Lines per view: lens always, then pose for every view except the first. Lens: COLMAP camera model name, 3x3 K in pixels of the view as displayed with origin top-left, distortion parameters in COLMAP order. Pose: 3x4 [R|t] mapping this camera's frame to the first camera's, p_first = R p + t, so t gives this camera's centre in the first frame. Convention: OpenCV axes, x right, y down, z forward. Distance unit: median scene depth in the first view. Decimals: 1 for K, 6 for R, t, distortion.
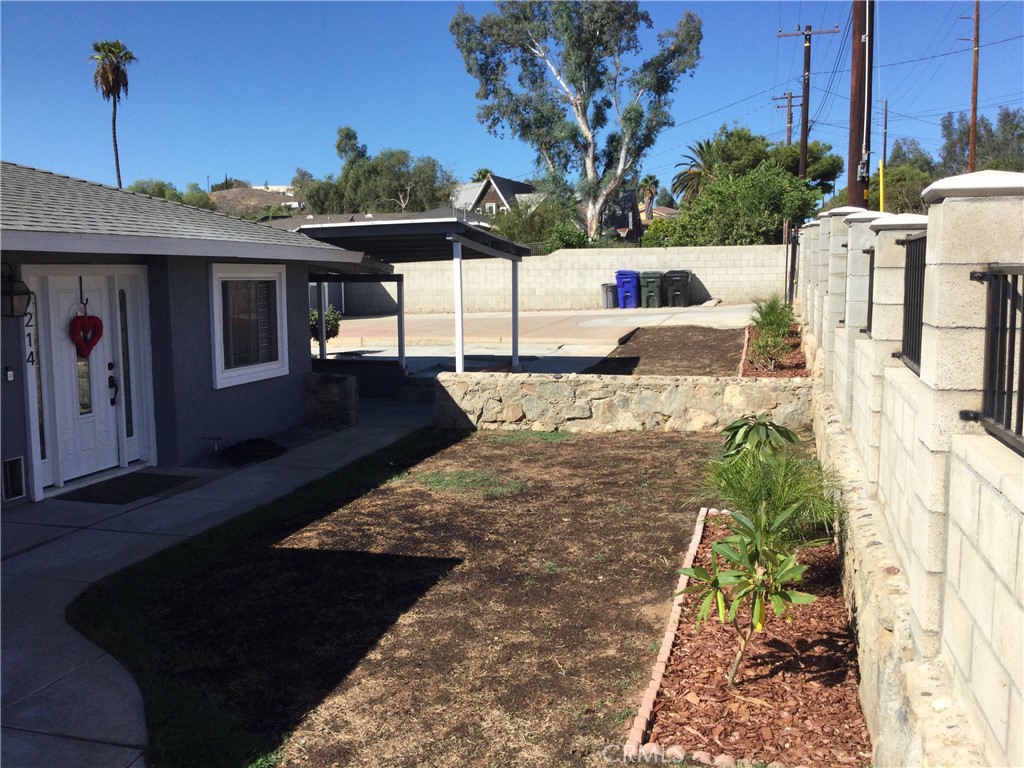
lens RADIAL K [[915.4, 0, 512.2], [0, 915.4, 381.6], [0, 0, 1]] dist [0.107252, -0.219778]
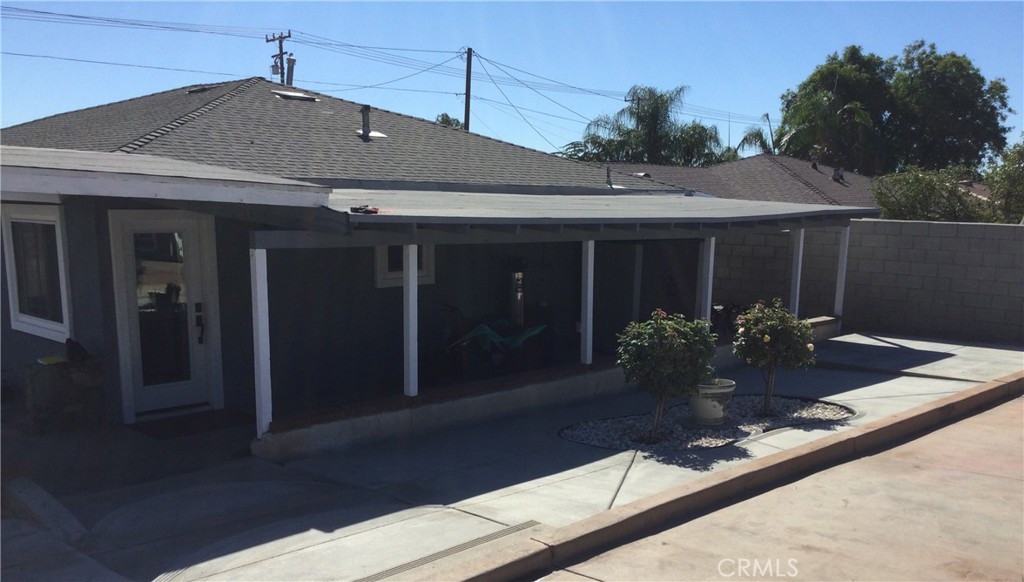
lens RADIAL K [[918.7, 0, 513.2], [0, 918.7, 393.8], [0, 0, 1]] dist [0.005794, -0.016713]
pose [[-0.472430, 0.185528, -0.861620, 0.324954], [-0.112380, 0.956935, 0.267669, -0.272361], [0.874174, 0.223283, -0.431235, 2.062102]]
